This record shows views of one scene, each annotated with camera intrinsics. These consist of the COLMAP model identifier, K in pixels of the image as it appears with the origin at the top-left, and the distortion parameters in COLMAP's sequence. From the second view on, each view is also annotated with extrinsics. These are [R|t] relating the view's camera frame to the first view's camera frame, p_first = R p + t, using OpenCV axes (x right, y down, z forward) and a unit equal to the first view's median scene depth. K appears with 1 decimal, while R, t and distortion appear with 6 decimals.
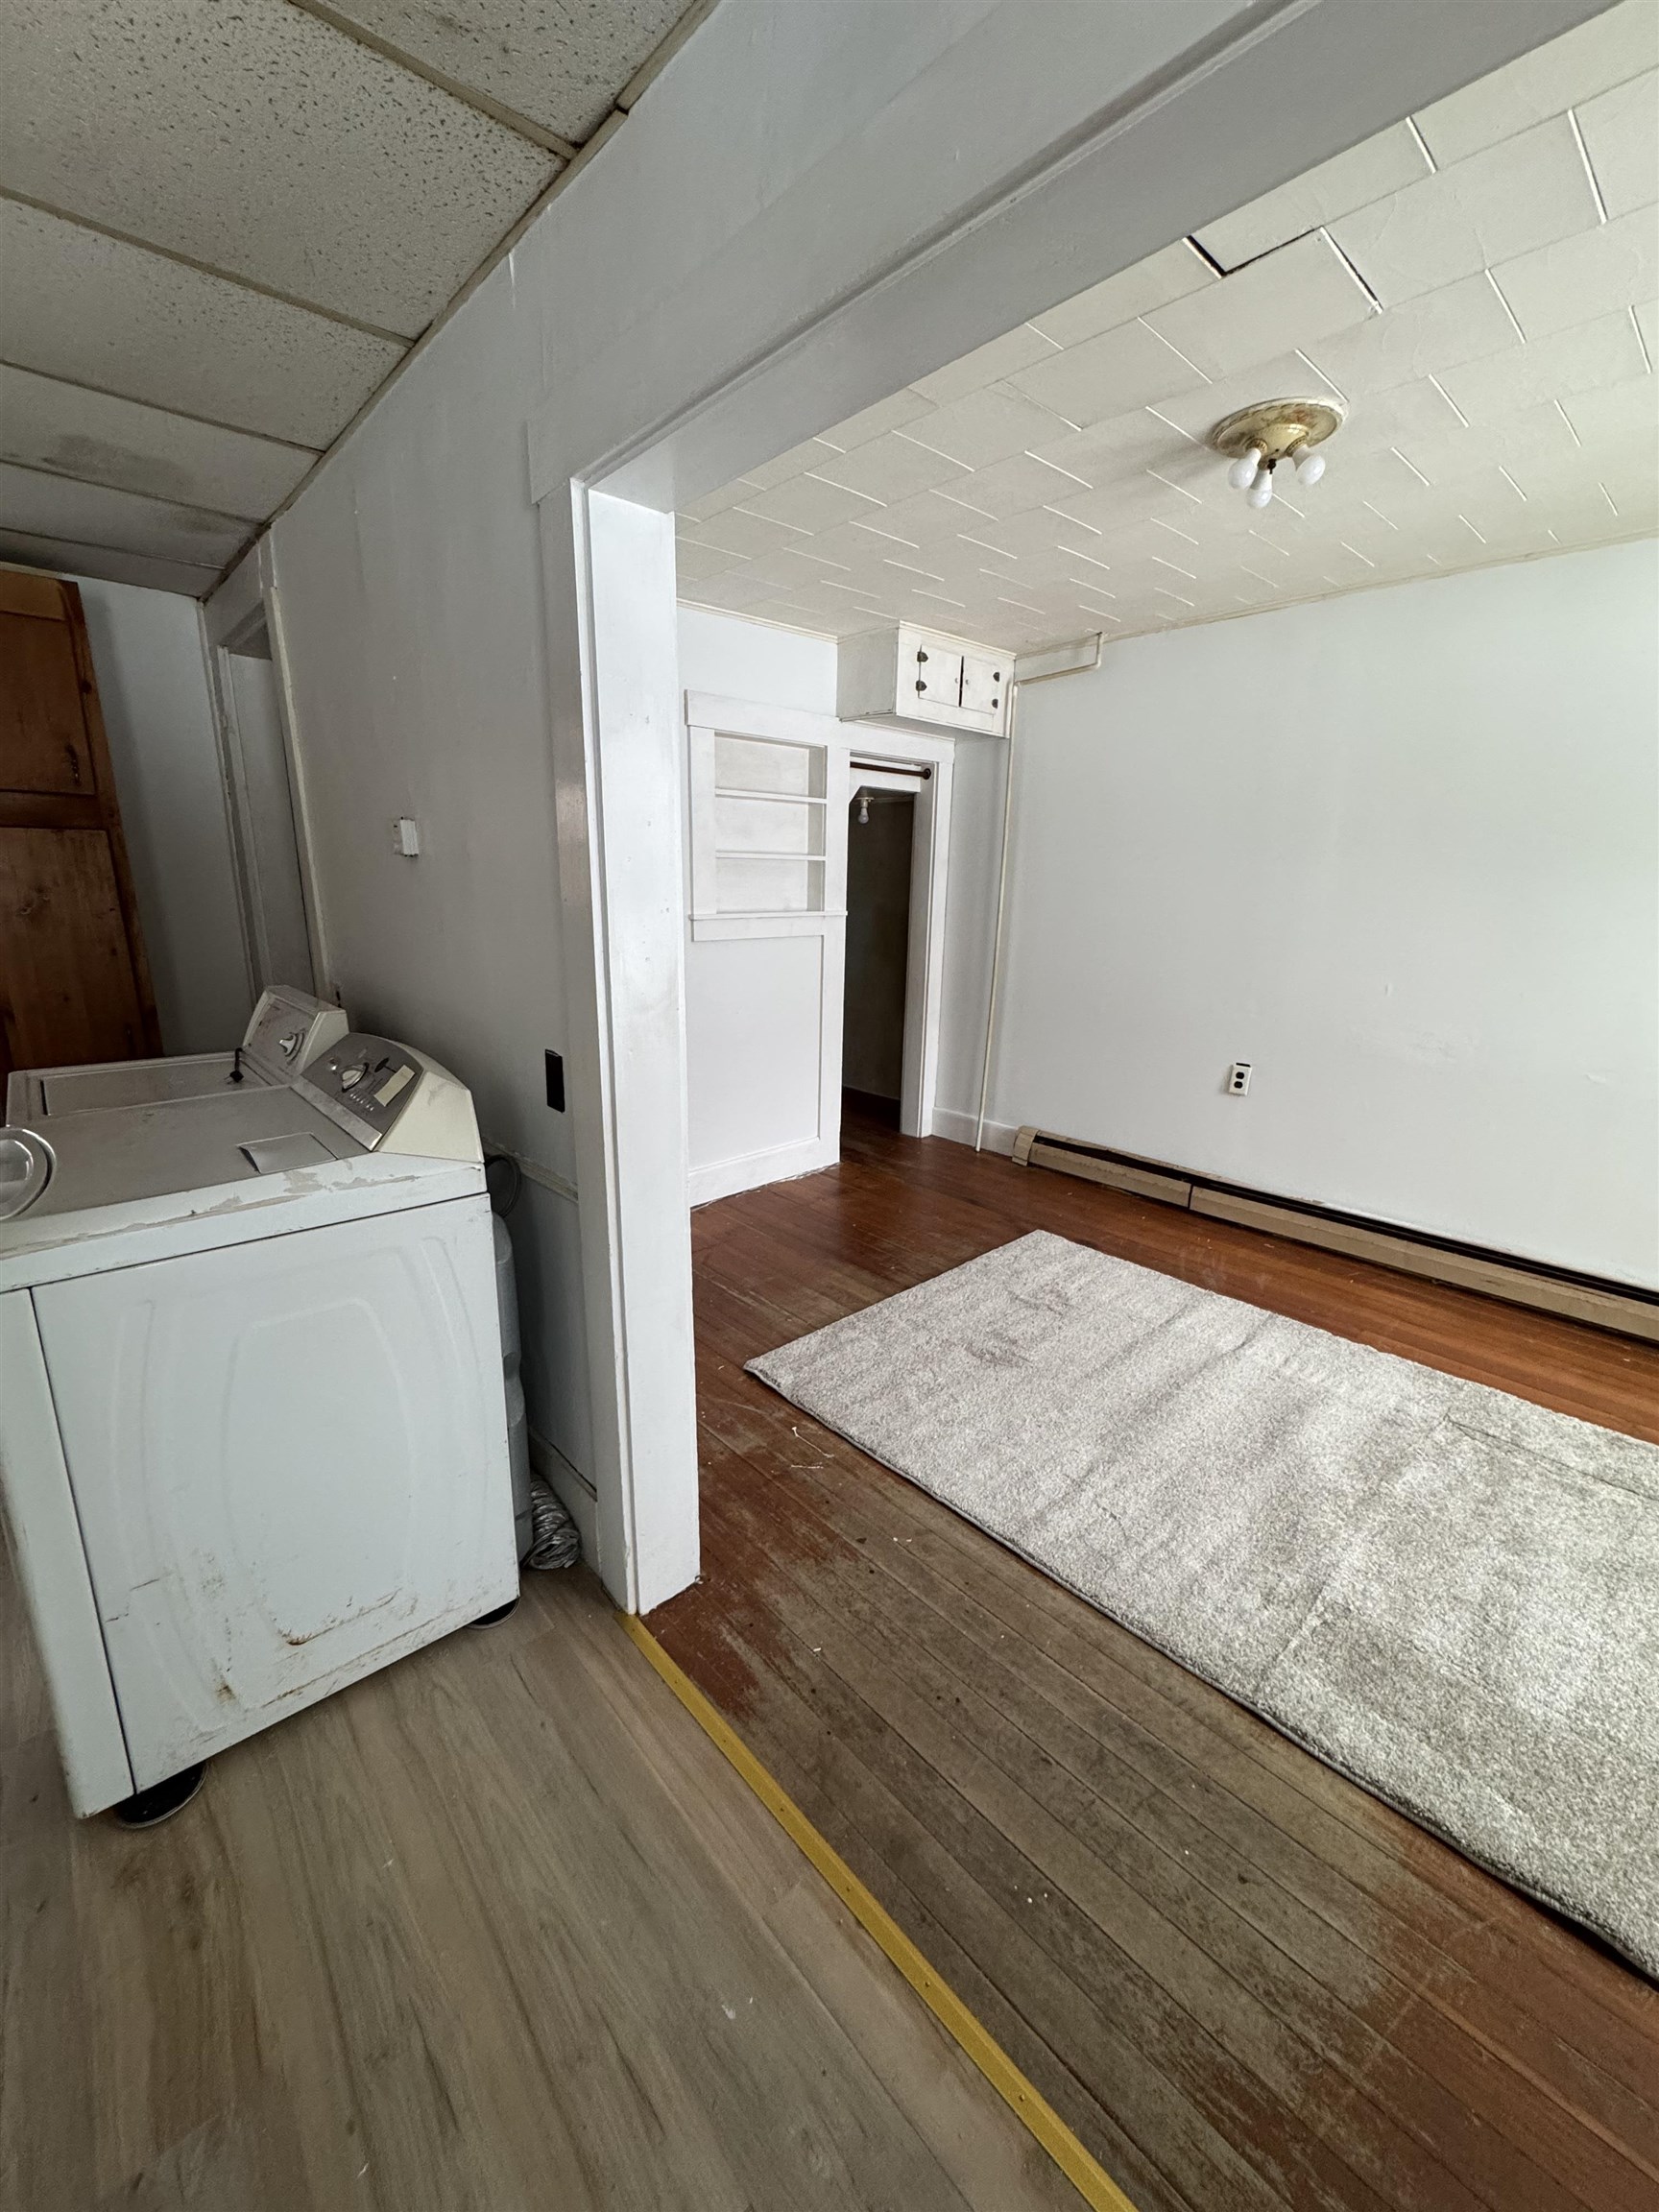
lens RADIAL K [[876.4, 0, 824.1], [0, 876.4, 1103.9], [0, 0, 1]] dist [-0.003783, 0.000512]
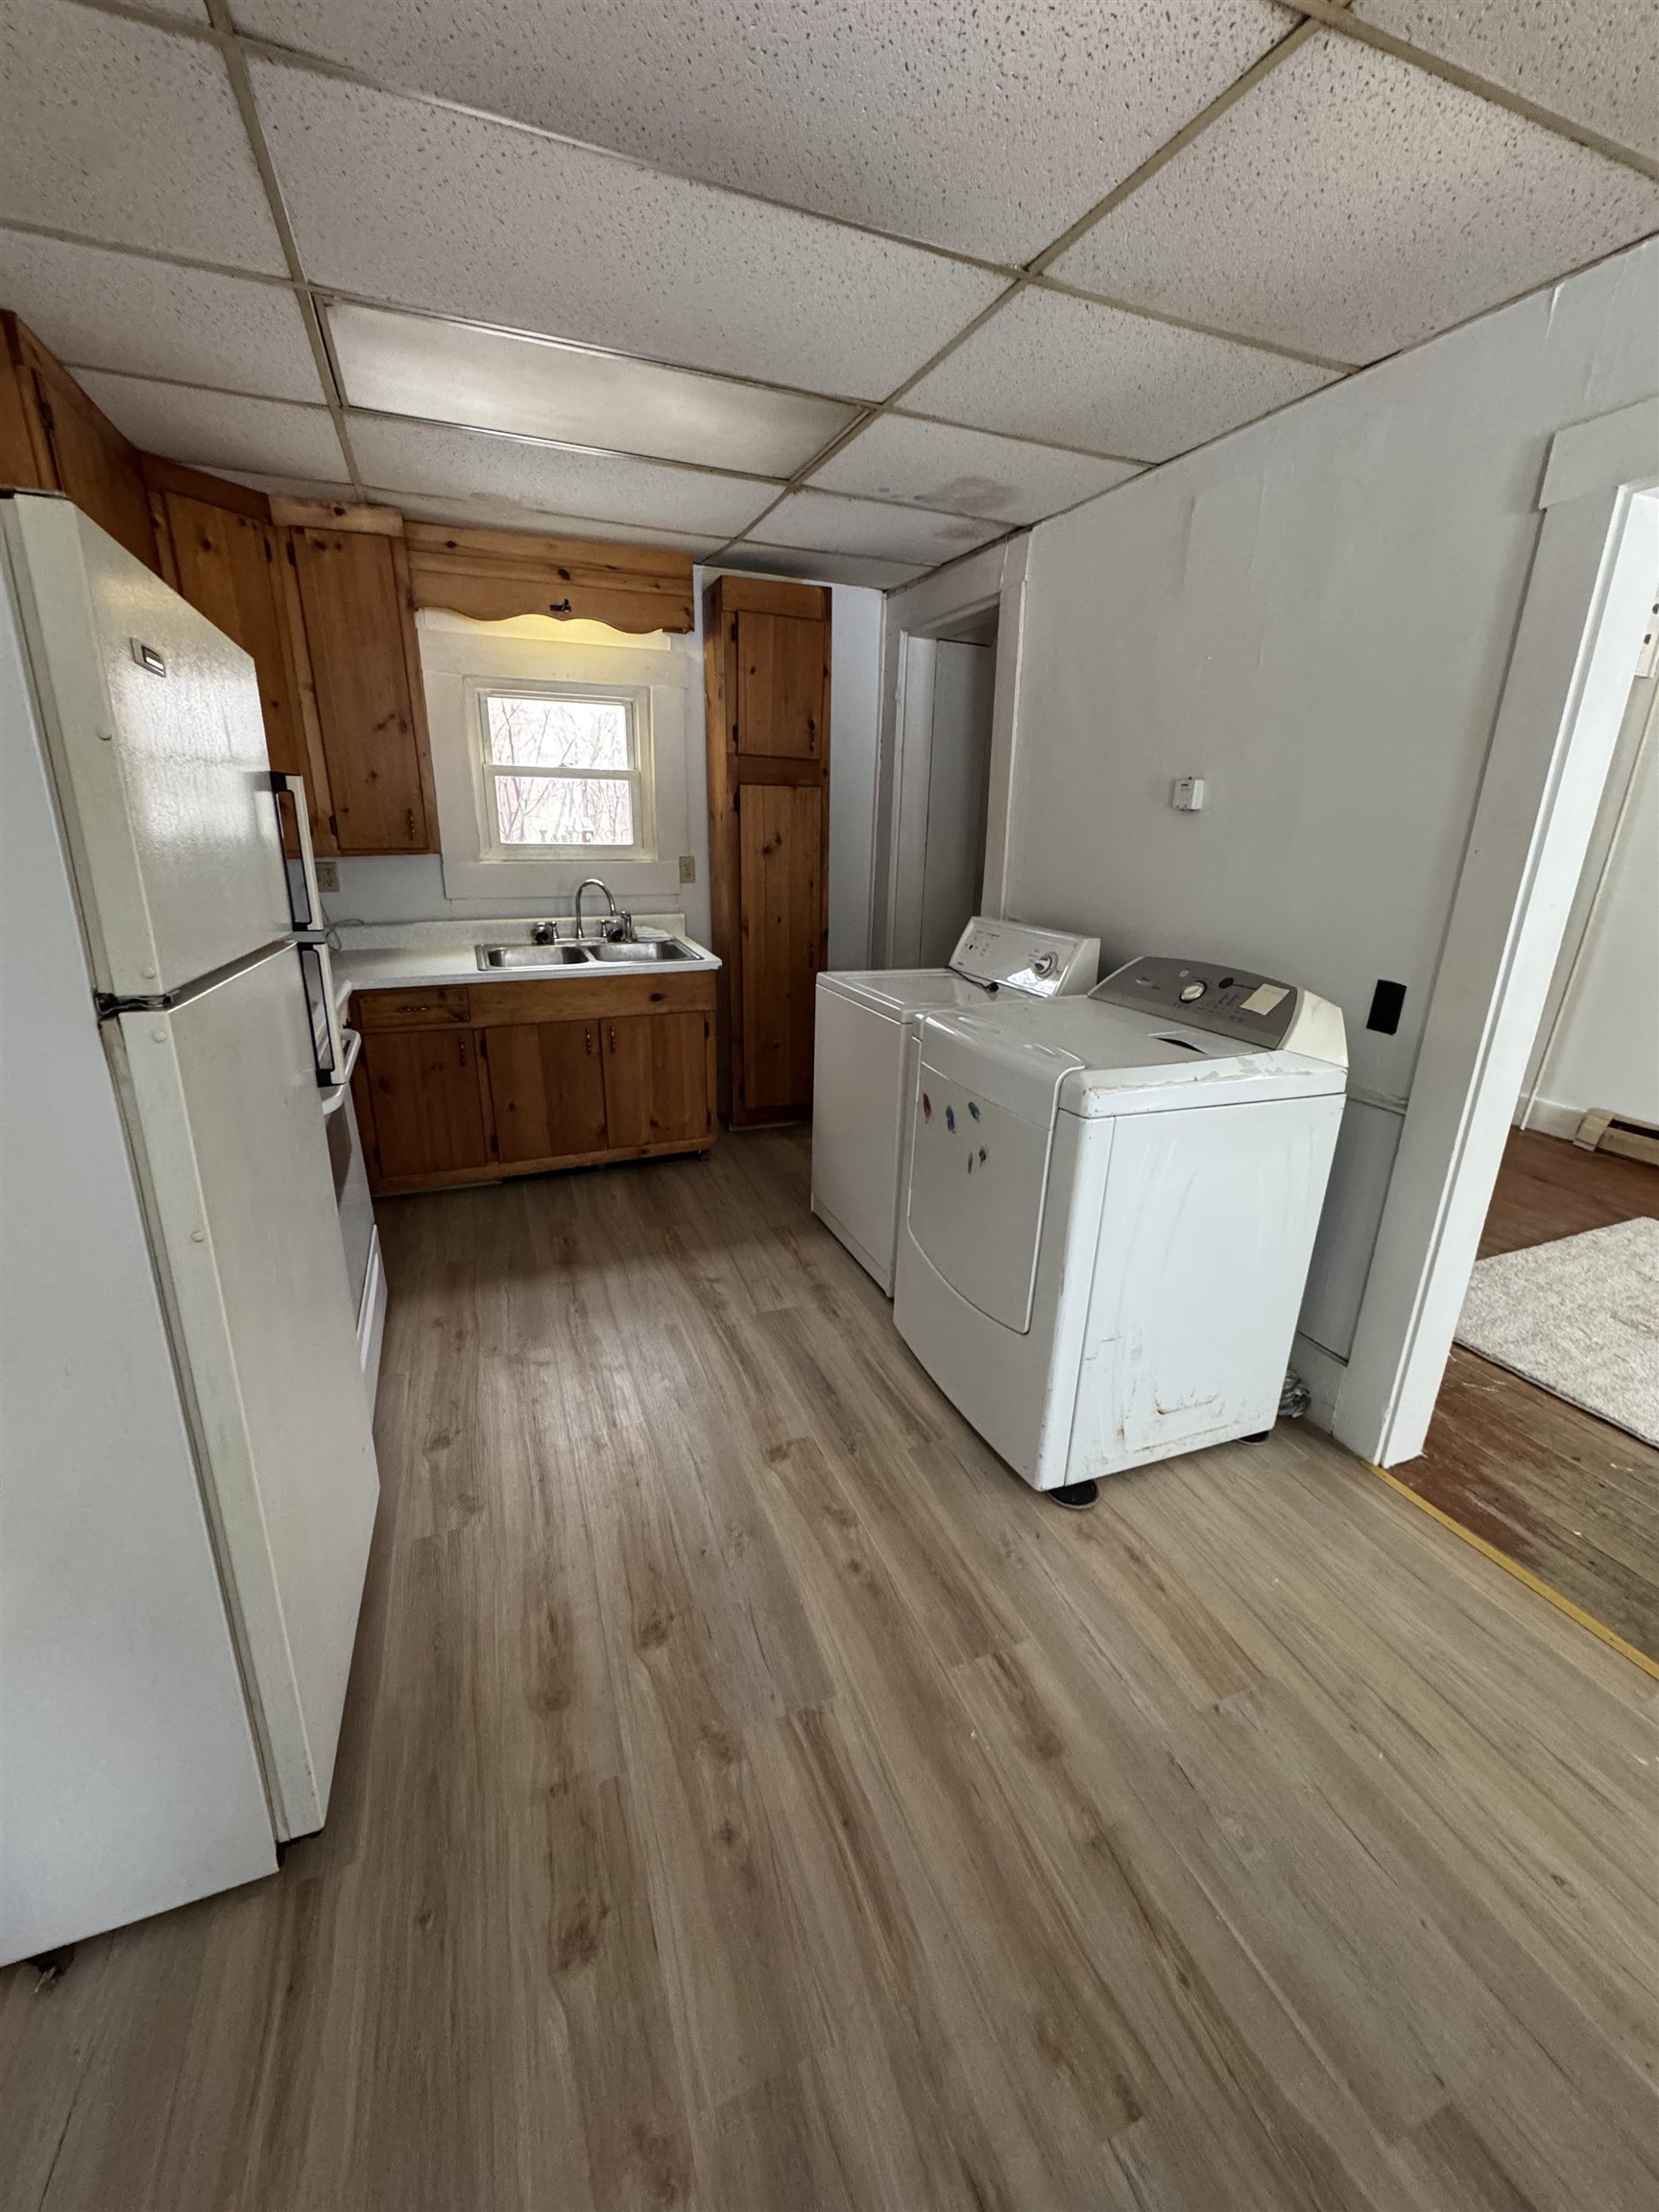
lens RADIAL K [[876.4, 0, 830.1], [0, 876.4, 1103.0], [0, 0, 1]] dist [-0.003783, 0.000512]
pose [[0.938118, 0.113086, -0.327333, -0.544431], [-0.096156, 0.993075, 0.067505, 0.084524], [0.332700, -0.031853, 0.942495, -0.319937]]
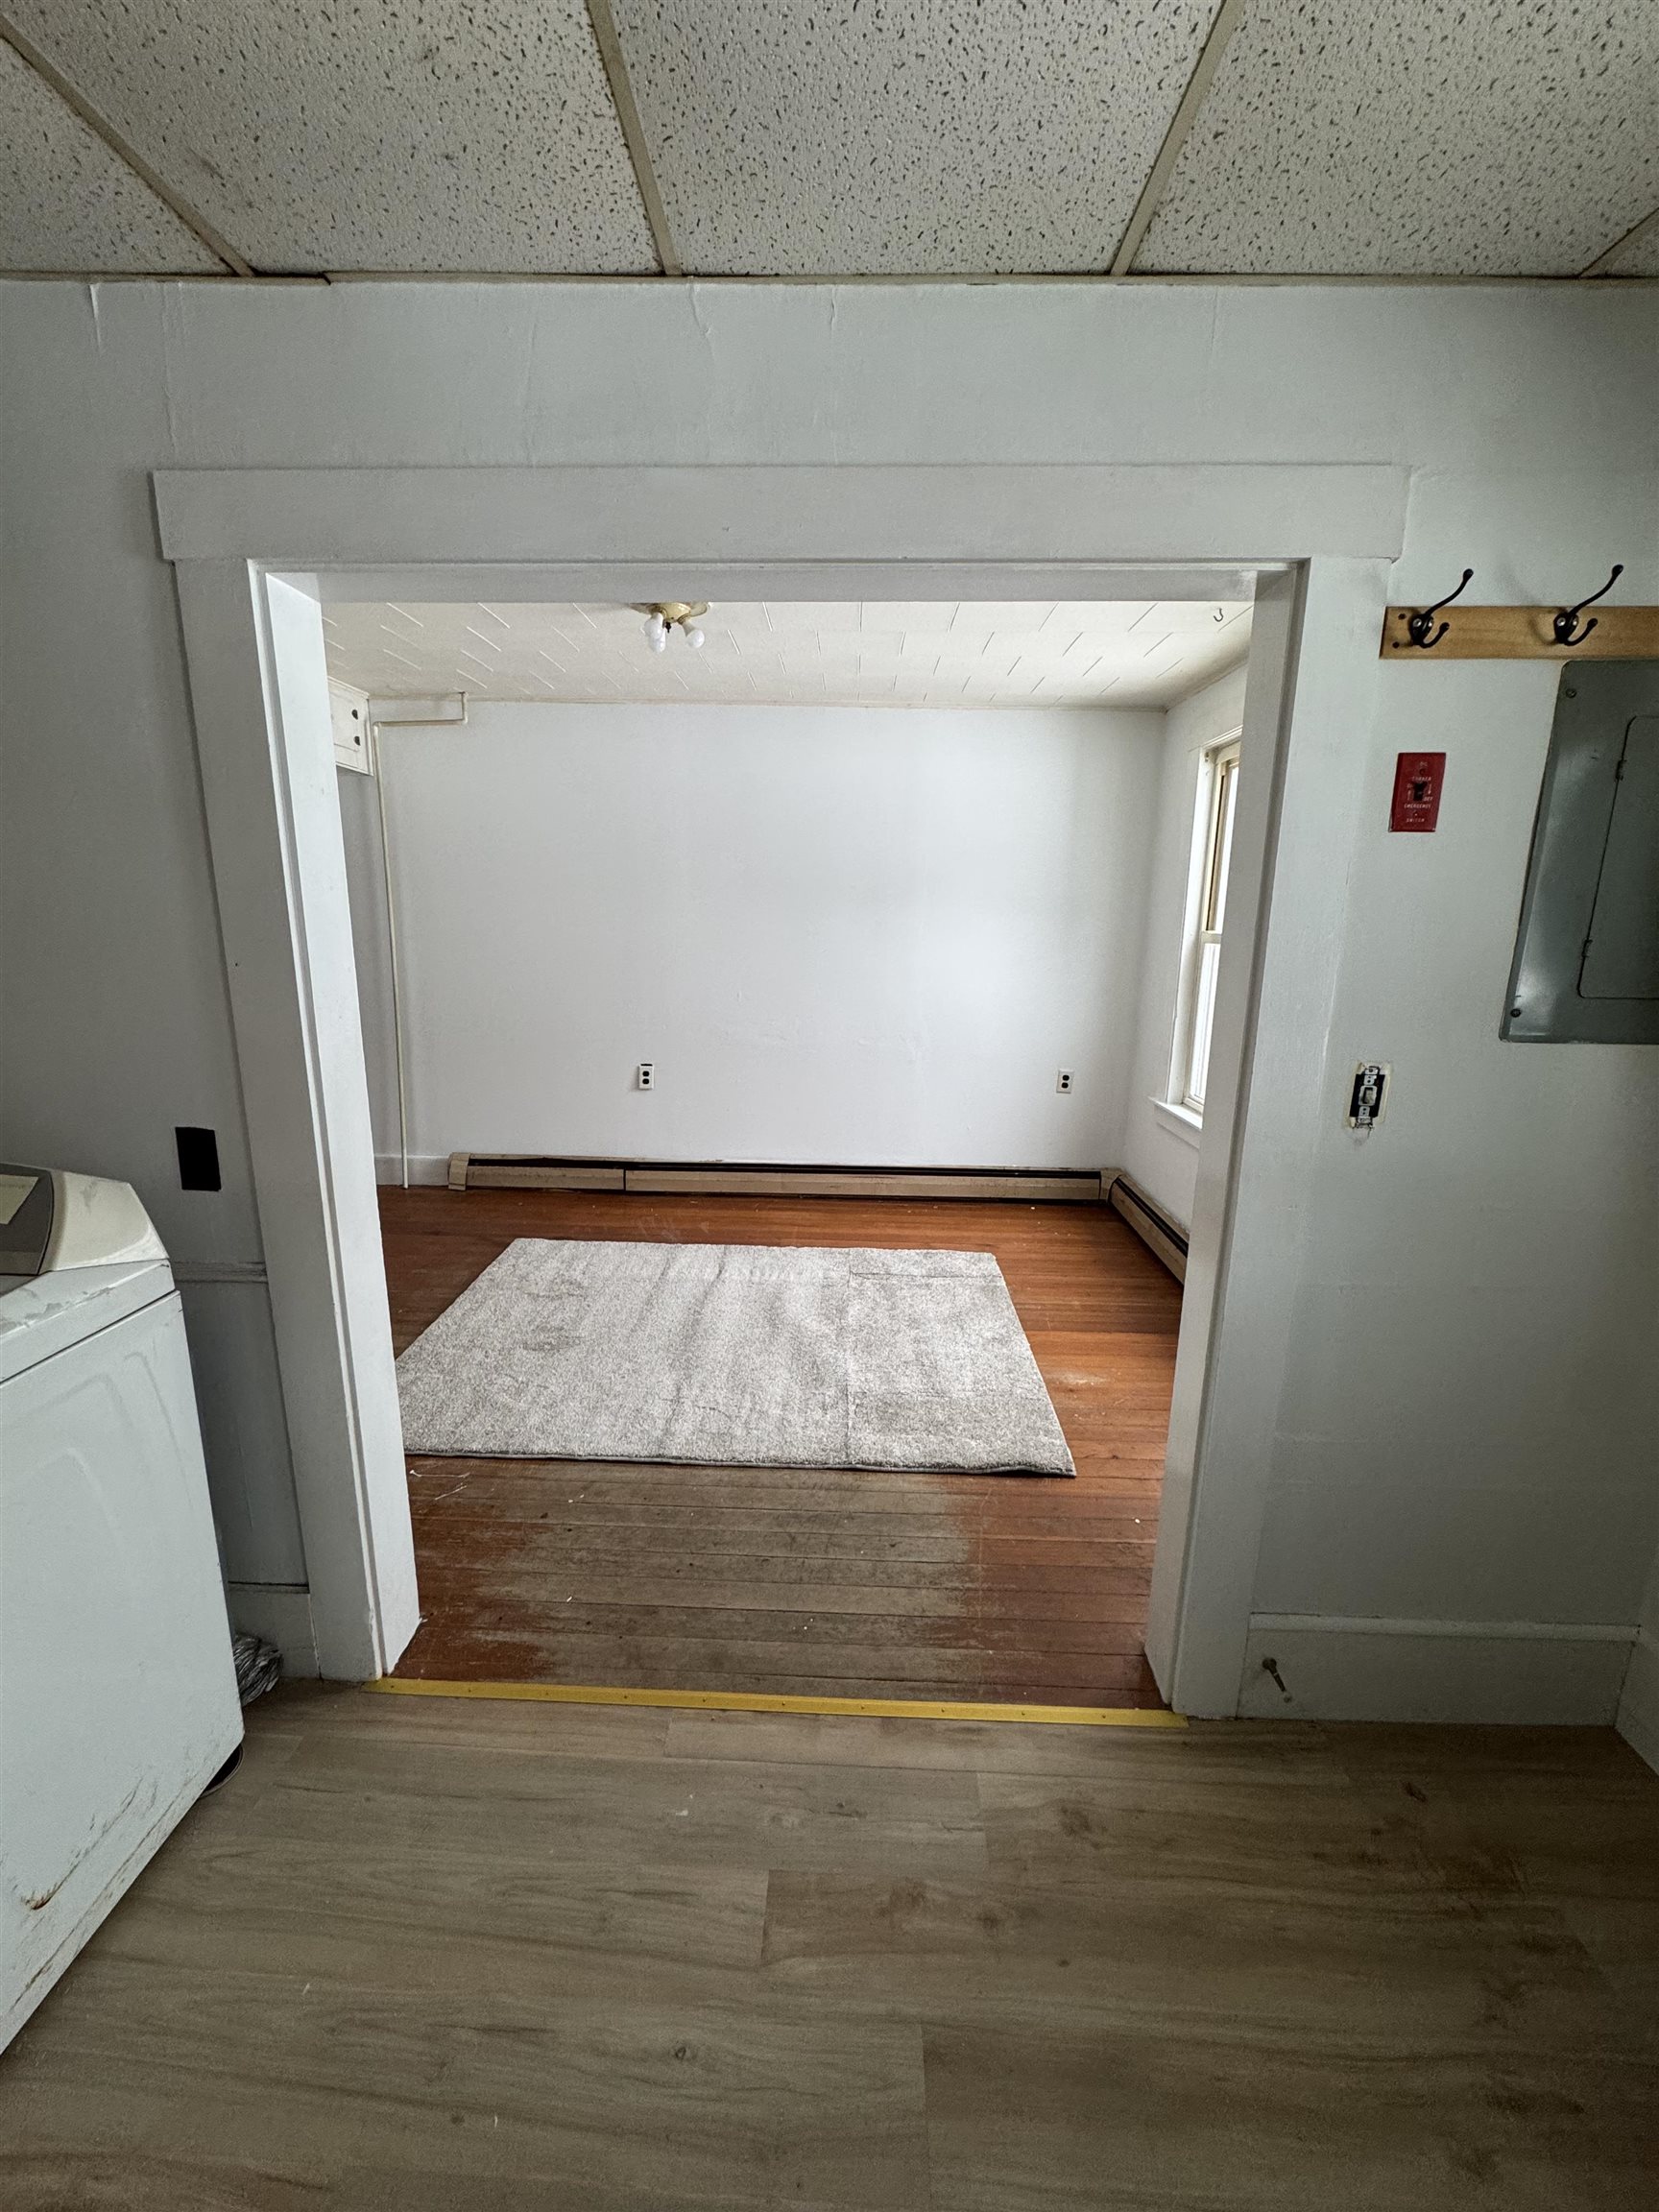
lens RADIAL K [[876.4, 0, 826.4], [0, 876.4, 1103.1], [0, 0, 1]] dist [-0.003783, 0.000512]
pose [[0.696562, -0.155853, 0.700365, -0.430645], [0.172919, 0.983816, 0.046950, -0.011640], [-0.696348, 0.088402, 0.712239, -0.100387]]
